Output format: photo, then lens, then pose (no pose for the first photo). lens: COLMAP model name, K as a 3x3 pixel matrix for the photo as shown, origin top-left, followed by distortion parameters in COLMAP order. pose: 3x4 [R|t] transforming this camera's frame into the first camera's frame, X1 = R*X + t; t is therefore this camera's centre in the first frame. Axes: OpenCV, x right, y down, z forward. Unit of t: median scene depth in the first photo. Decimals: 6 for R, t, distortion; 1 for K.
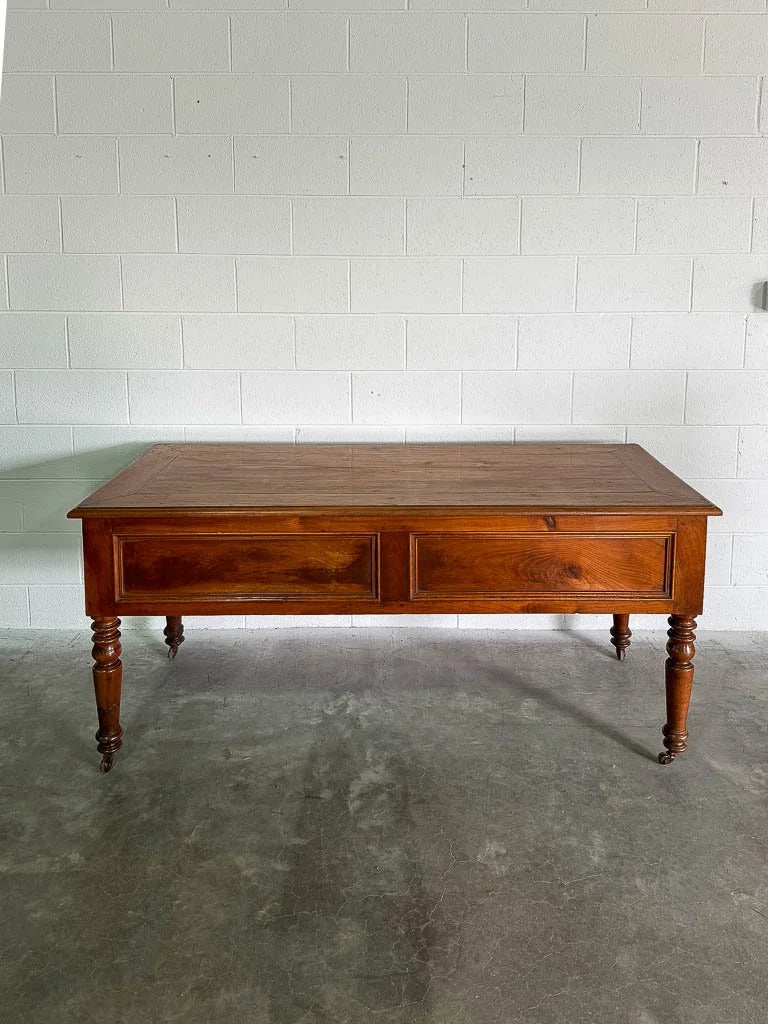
lens RADIAL K [[808.9, 0, 400.1], [0, 808.9, 346.4], [0, 0, 1]] dist [0.016199, -0.022449]
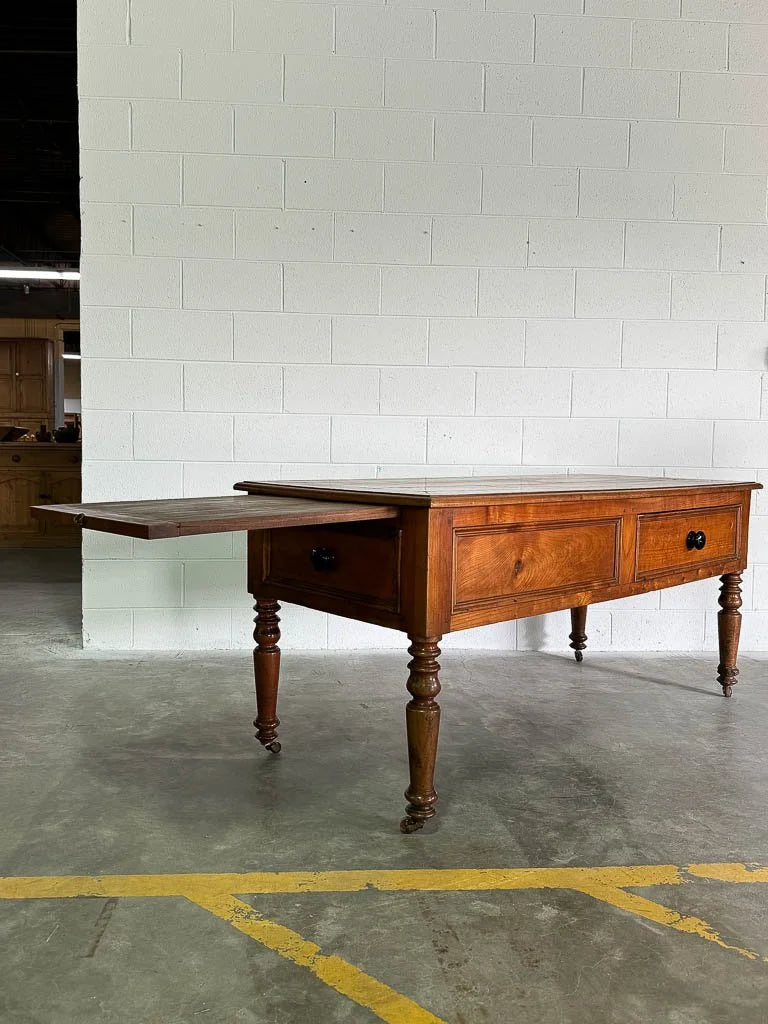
lens RADIAL K [[808.9, 0, 366.4], [0, 808.9, 458.2], [0, 0, 1]] dist [0.016199, -0.022449]
pose [[0.998210, 0.014713, 0.057975, -0.296921], [-0.009429, 0.995862, -0.090385, 0.271651], [-0.059065, 0.089677, 0.994218, -0.178646]]
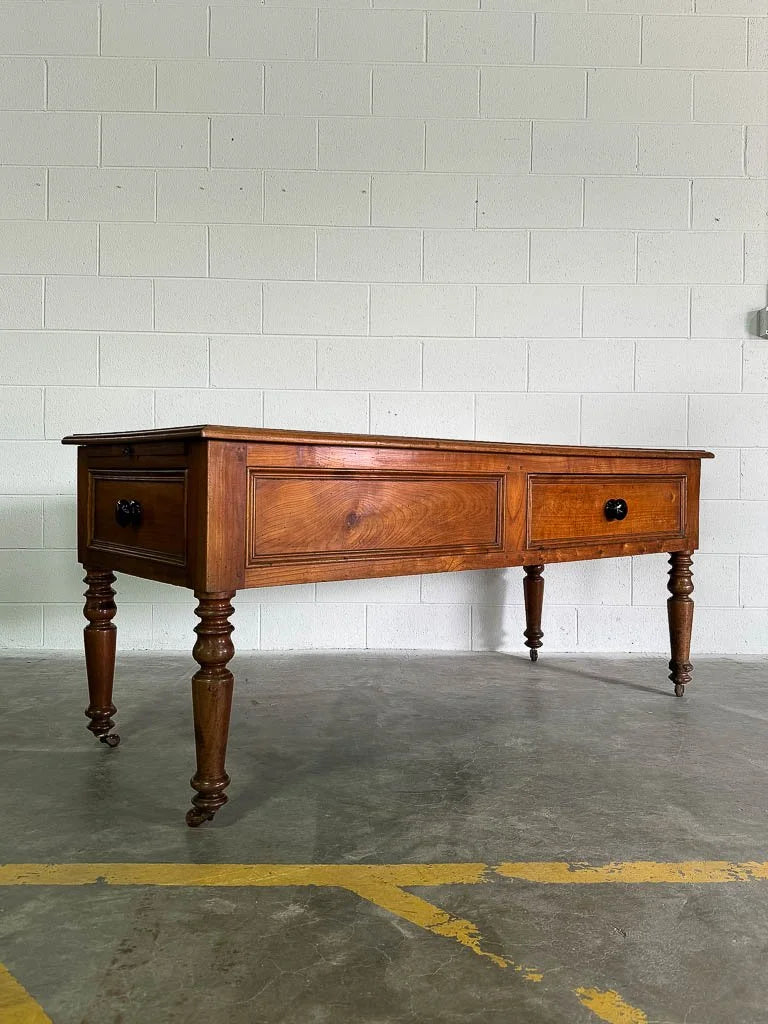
lens RADIAL K [[839.8, 0, 401.4], [0, 839.8, 456.2], [0, 0, 1]] dist [0.016514, -0.022655]
pose [[0.999828, 0.008840, 0.016302, -0.050299], [-0.006780, 0.992462, -0.122362, 0.342963], [-0.017261, 0.122231, 0.992352, -0.096854]]
